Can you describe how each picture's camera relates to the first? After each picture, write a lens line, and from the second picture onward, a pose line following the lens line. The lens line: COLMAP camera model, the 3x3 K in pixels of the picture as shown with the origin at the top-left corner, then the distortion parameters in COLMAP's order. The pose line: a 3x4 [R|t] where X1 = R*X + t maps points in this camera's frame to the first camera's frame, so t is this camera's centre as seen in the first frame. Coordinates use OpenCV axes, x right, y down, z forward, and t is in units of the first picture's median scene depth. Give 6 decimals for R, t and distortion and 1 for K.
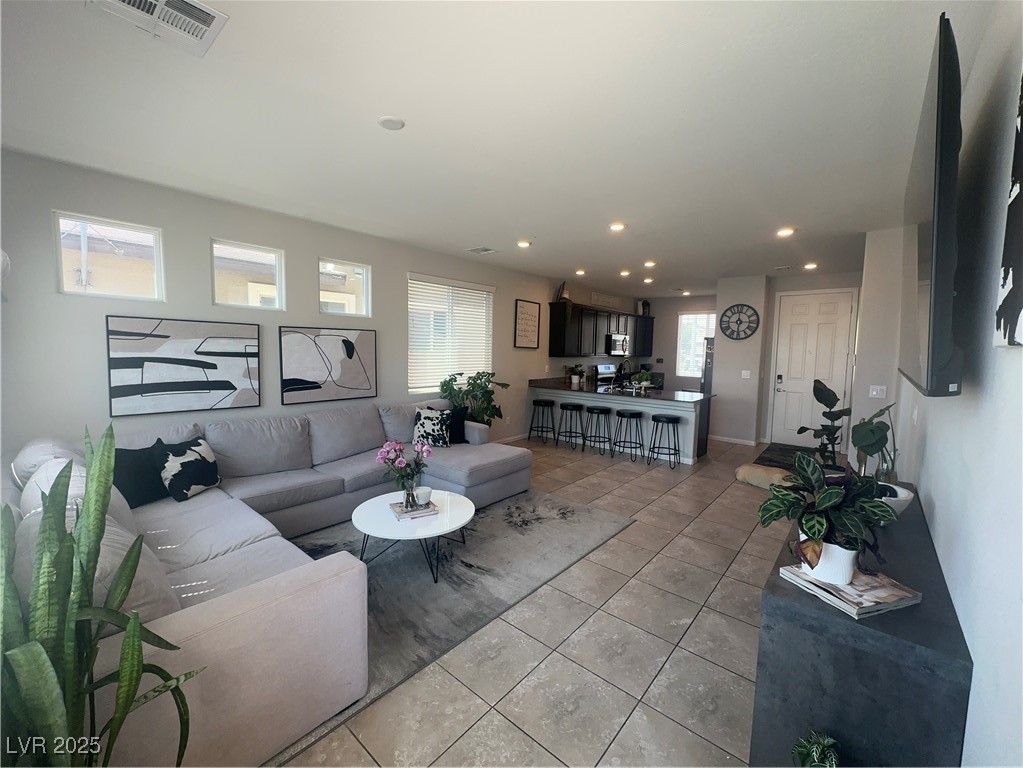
lens RADIAL K [[417.8, 0, 511.5], [0, 417.8, 384.0], [0, 0, 1]] dist [-0.000302, 0.000130]
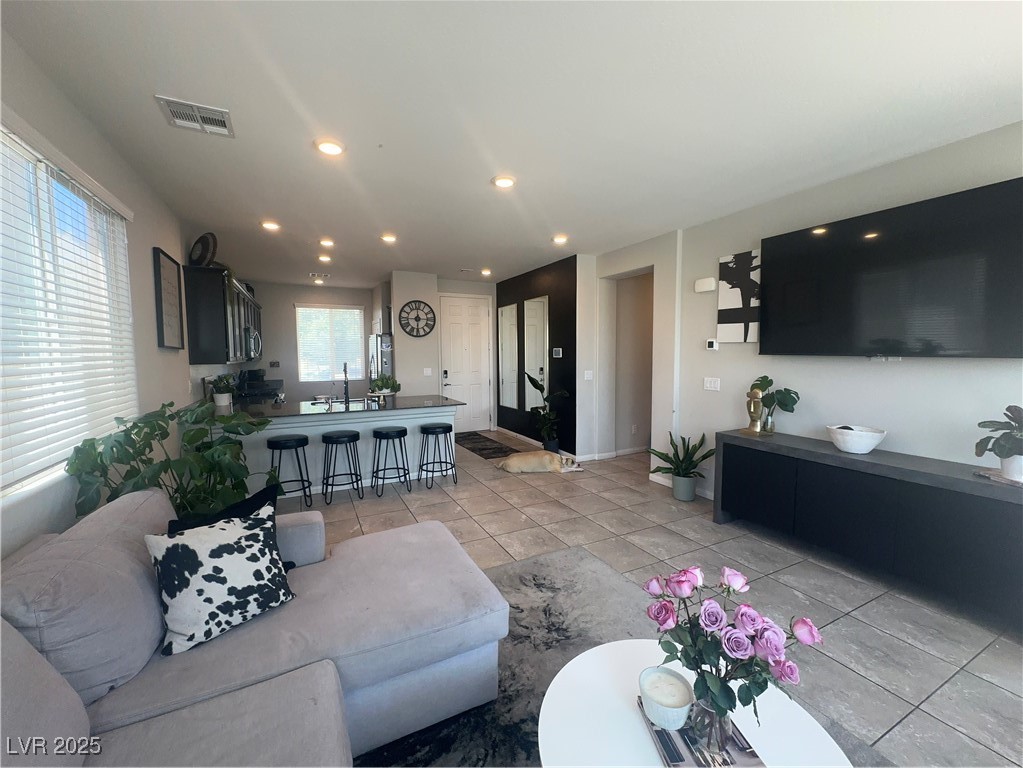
lens RADIAL K [[417.8, 0, 511.5], [0, 417.8, 384.0], [0, 0, 1]] dist [-0.000302, 0.000130]
pose [[0.381139, -0.093000, 0.919828, -0.373051], [0.095672, 0.993554, 0.060811, -0.047790], [-0.919554, 0.064824, 0.387580, 0.574447]]
